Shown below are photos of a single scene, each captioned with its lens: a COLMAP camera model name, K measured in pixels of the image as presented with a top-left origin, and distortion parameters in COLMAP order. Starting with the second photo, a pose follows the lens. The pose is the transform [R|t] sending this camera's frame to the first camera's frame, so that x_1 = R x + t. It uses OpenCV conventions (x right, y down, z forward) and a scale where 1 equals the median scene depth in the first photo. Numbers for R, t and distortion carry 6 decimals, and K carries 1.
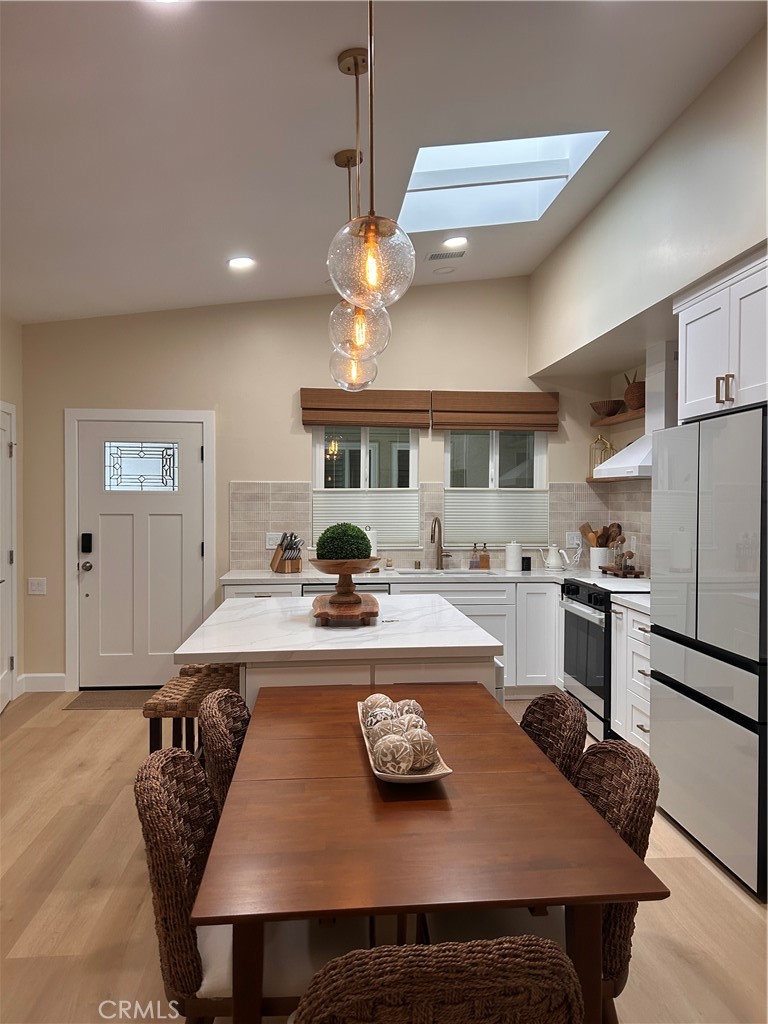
lens RADIAL K [[750.4, 0, 384.0], [0, 750.4, 512.0], [0, 0, 1]] dist [0.053264, -0.059715]
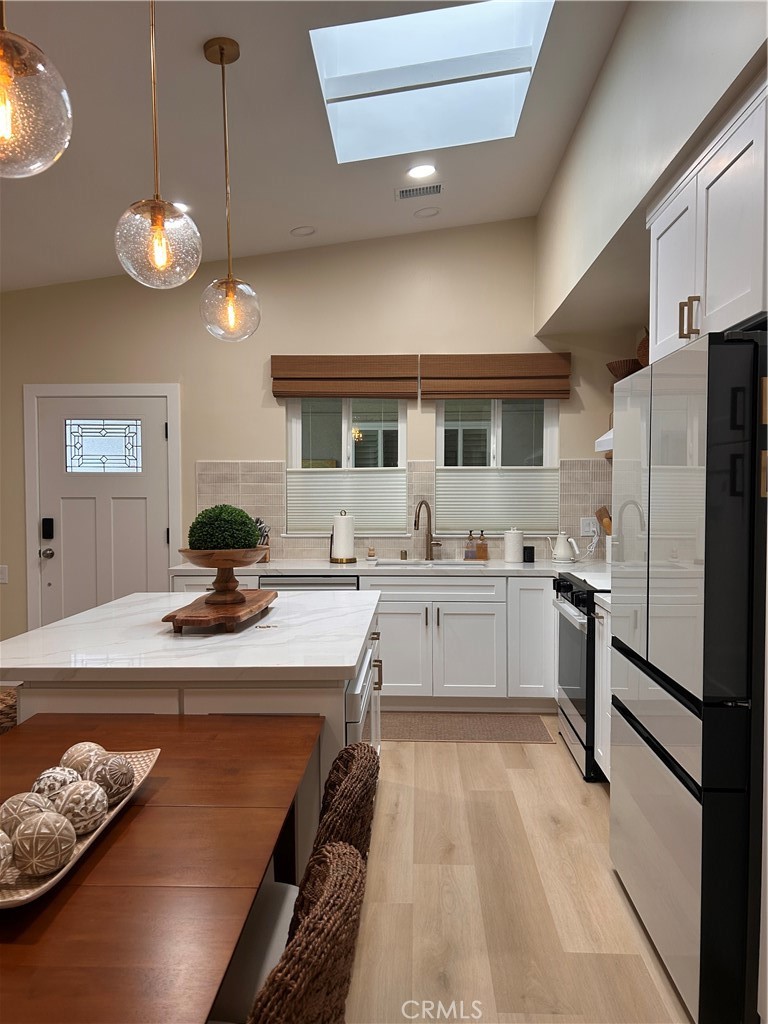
lens RADIAL K [[750.4, 0, 384.0], [0, 750.4, 512.0], [0, 0, 1]] dist [0.053264, -0.059715]
pose [[0.991102, -0.000319, -0.133106, 0.139887], [0.002622, 0.999850, 0.017130, 0.005559], [0.133081, -0.017327, 0.990954, 0.130080]]
